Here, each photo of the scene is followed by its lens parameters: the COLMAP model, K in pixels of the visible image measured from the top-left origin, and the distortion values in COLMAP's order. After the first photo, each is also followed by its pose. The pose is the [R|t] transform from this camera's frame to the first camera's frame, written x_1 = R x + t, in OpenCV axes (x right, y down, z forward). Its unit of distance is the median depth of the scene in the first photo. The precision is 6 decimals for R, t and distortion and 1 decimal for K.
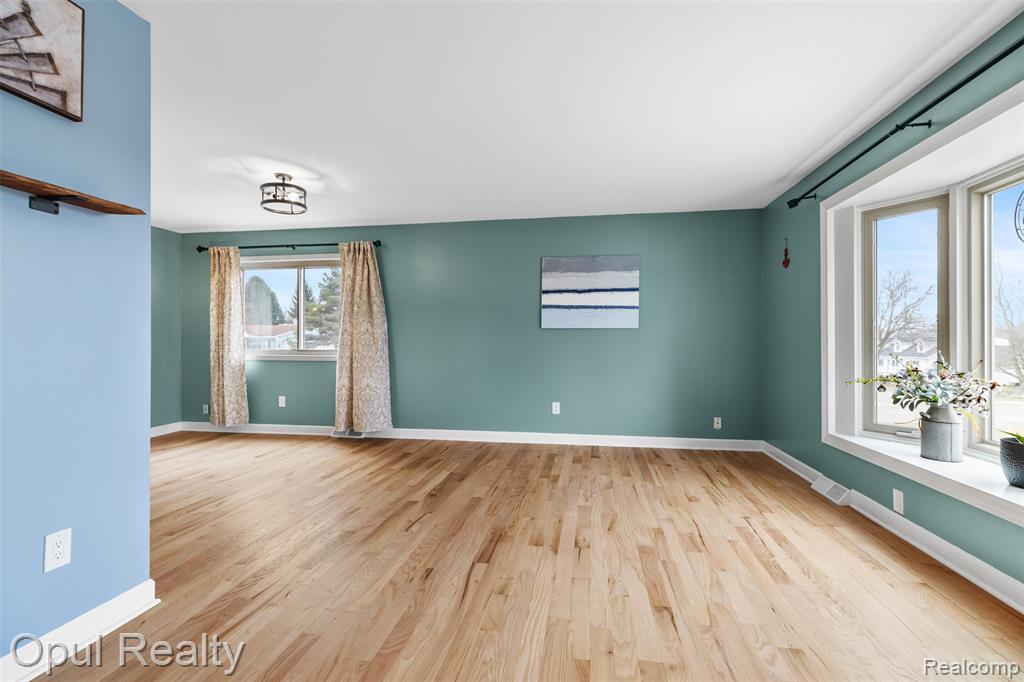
lens RADIAL K [[462.7, 0, 512.0], [0, 462.7, 341.0], [0, 0, 1]] dist [0.002680, 0.000103]
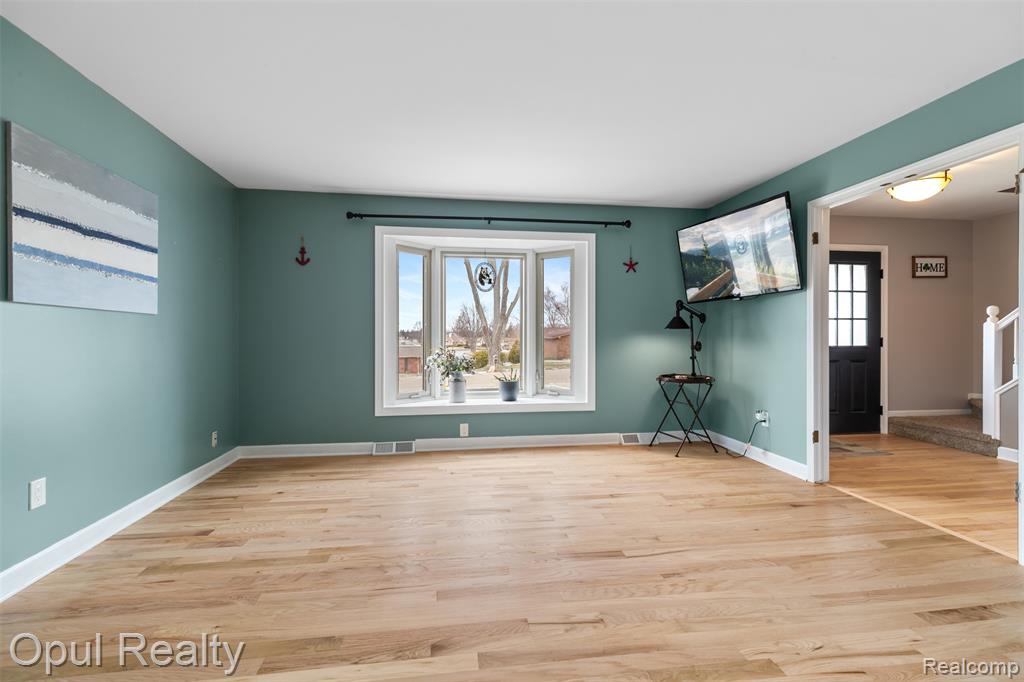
lens RADIAL K [[460.7, 0, 512.3], [0, 460.7, 338.9], [0, 0, 1]] dist [0.003749, 0.000068]
pose [[-0.312923, -0.004284, 0.949769, -0.456207], [-0.002741, 0.999990, 0.003608, 0.001291], [-0.949774, -0.001474, -0.312932, 0.742836]]
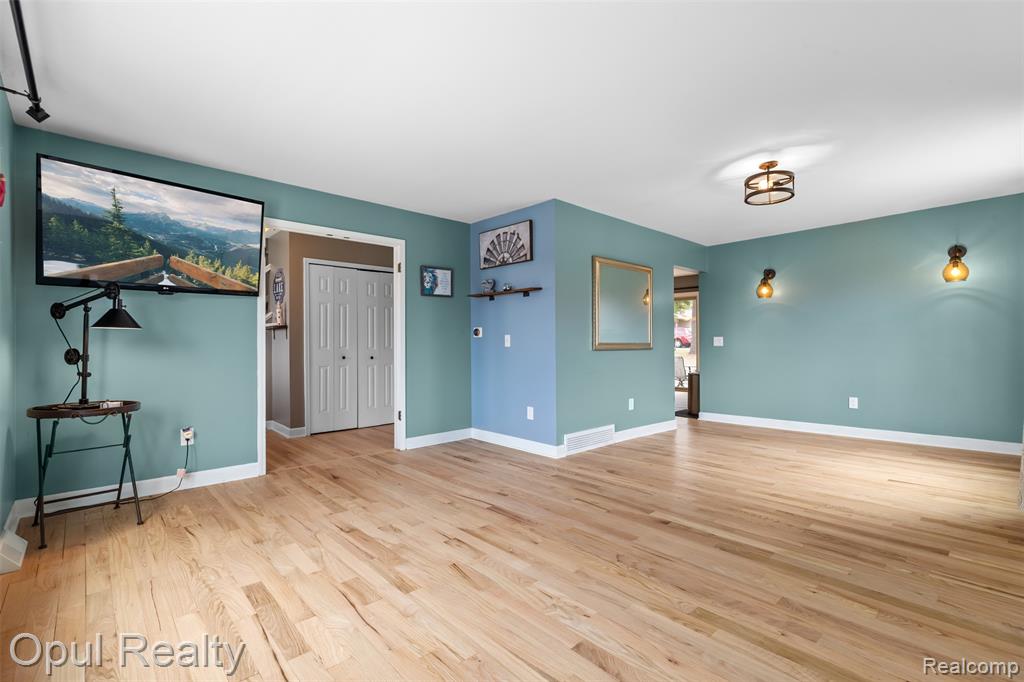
lens RADIAL K [[460.7, 0, 512.3], [0, 460.7, 338.9], [0, 0, 1]] dist [0.003749, 0.000068]
pose [[-0.613264, -0.004062, -0.789868, 0.447480], [0.008704, 0.999891, -0.011900, 0.008076], [0.789830, -0.014173, -0.613162, 0.892124]]
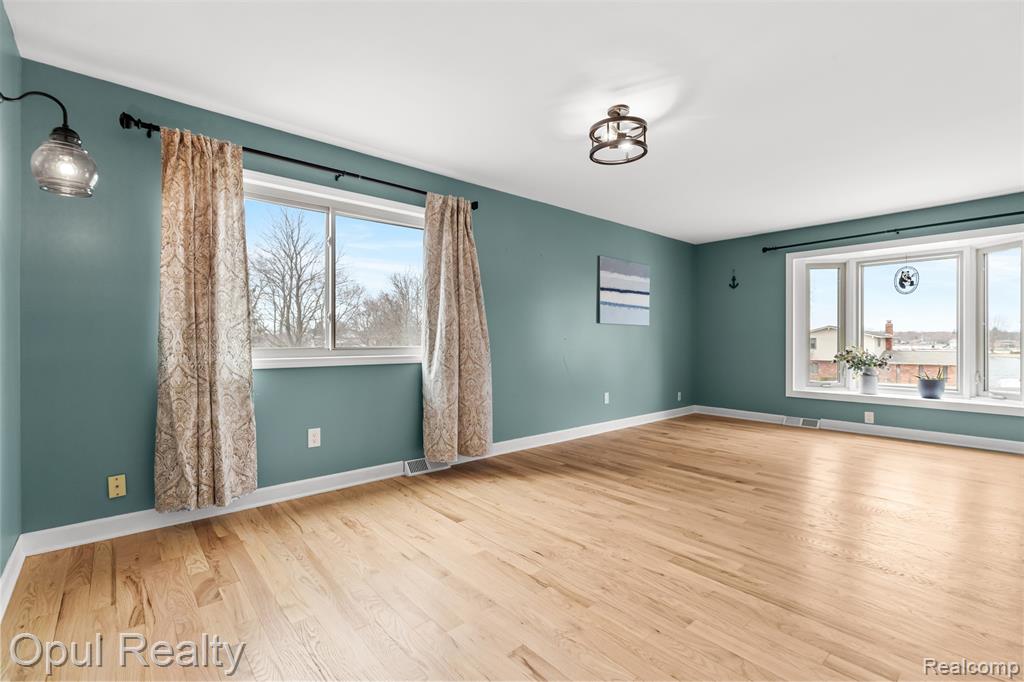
lens RADIAL K [[460.7, 0, 512.3], [0, 460.7, 338.9], [0, 0, 1]] dist [0.003749, 0.000068]
pose [[0.632248, 0.000391, 0.774766, -0.898486], [-0.002807, 0.999994, 0.001786, 0.006723], [-0.774761, -0.003304, 0.632246, 0.509141]]
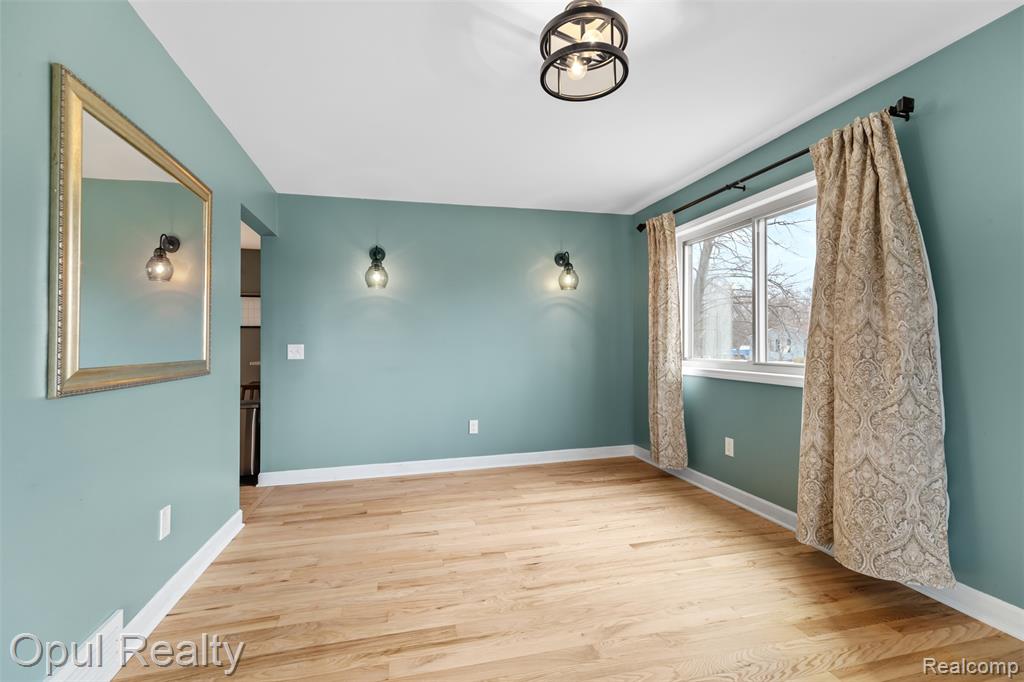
lens RADIAL K [[460.7, 0, 512.3], [0, 460.7, 338.9], [0, 0, 1]] dist [0.003749, 0.000068]
pose [[0.404528, -0.009958, -0.914472, -0.066608], [0.006291, 0.999947, -0.008106, -0.008649], [0.914504, -0.002474, 0.404569, 0.566781]]
